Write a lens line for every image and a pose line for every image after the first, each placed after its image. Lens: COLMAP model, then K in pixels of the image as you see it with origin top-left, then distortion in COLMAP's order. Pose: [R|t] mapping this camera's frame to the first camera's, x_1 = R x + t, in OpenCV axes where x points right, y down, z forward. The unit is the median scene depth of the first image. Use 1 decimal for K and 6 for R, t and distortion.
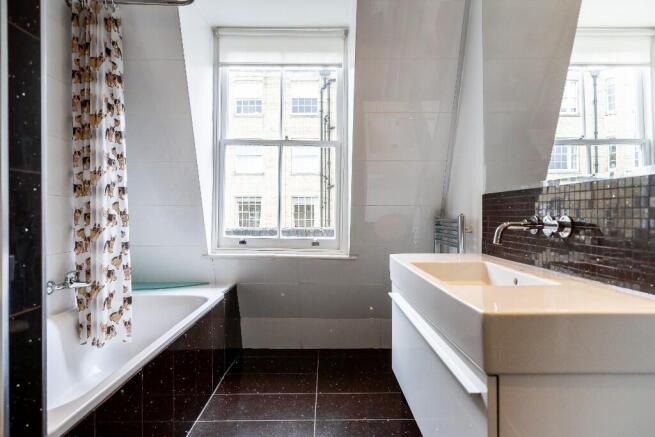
lens RADIAL K [[415.0, 0, 328.9], [0, 415.0, 218.1], [0, 0, 1]] dist [0.006162, -0.001619]
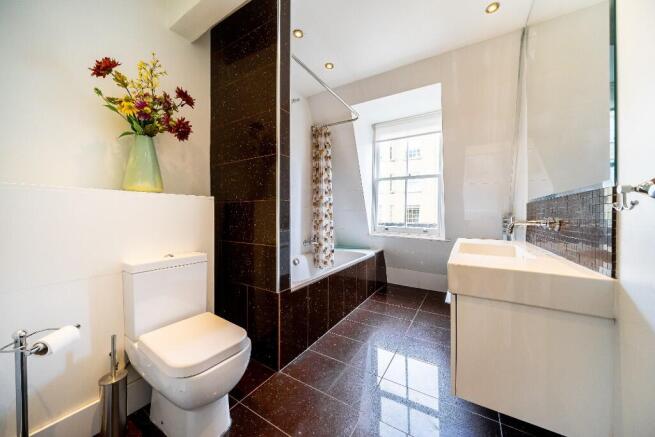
lens RADIAL K [[227.7, 0, 325.9], [0, 227.7, 219.2], [0, 0, 1]] dist [0.001192, -0.000007]
pose [[0.846211, 0.017535, -0.532559, 0.171190], [-0.012502, 0.999837, 0.013055, 0.000556], [0.532701, -0.004390, 0.846292, -0.107889]]
